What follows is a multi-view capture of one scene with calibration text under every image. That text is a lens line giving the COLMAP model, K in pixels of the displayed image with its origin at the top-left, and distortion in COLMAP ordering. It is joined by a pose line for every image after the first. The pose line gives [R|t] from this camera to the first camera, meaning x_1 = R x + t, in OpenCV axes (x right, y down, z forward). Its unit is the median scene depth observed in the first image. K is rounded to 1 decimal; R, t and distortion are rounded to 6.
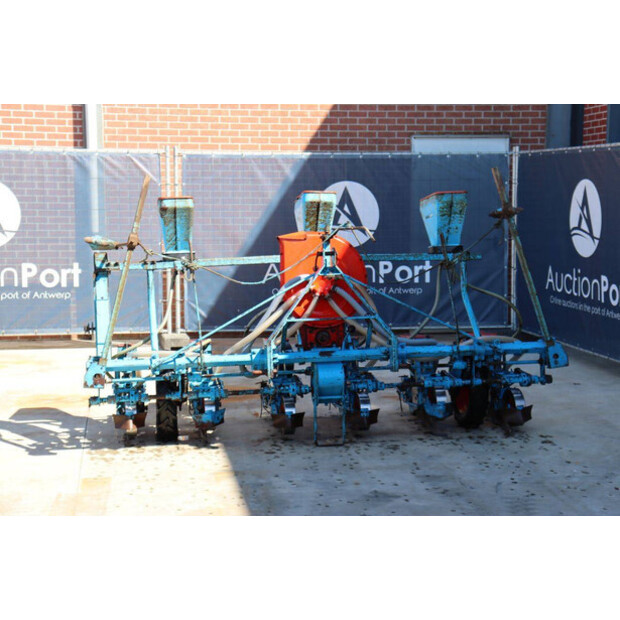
lens RADIAL K [[1192.1, 0, 310.0], [0, 1192.1, 310.0], [0, 0, 1]] dist [0.272156, 0.159774]
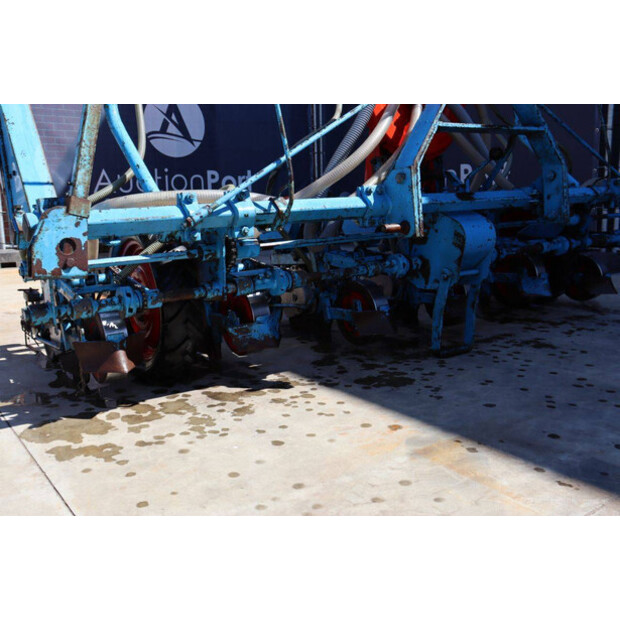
lens RADIAL K [[641.0, 0, 310.0], [0, 641.0, 310.0], [0, 0, 1]] dist [-0.110171, 0.204001]
pose [[0.894360, -0.091871, 0.437812, -0.118355], [0.059315, 0.994397, 0.087497, 0.037249], [-0.443398, -0.052285, 0.894799, 0.472557]]
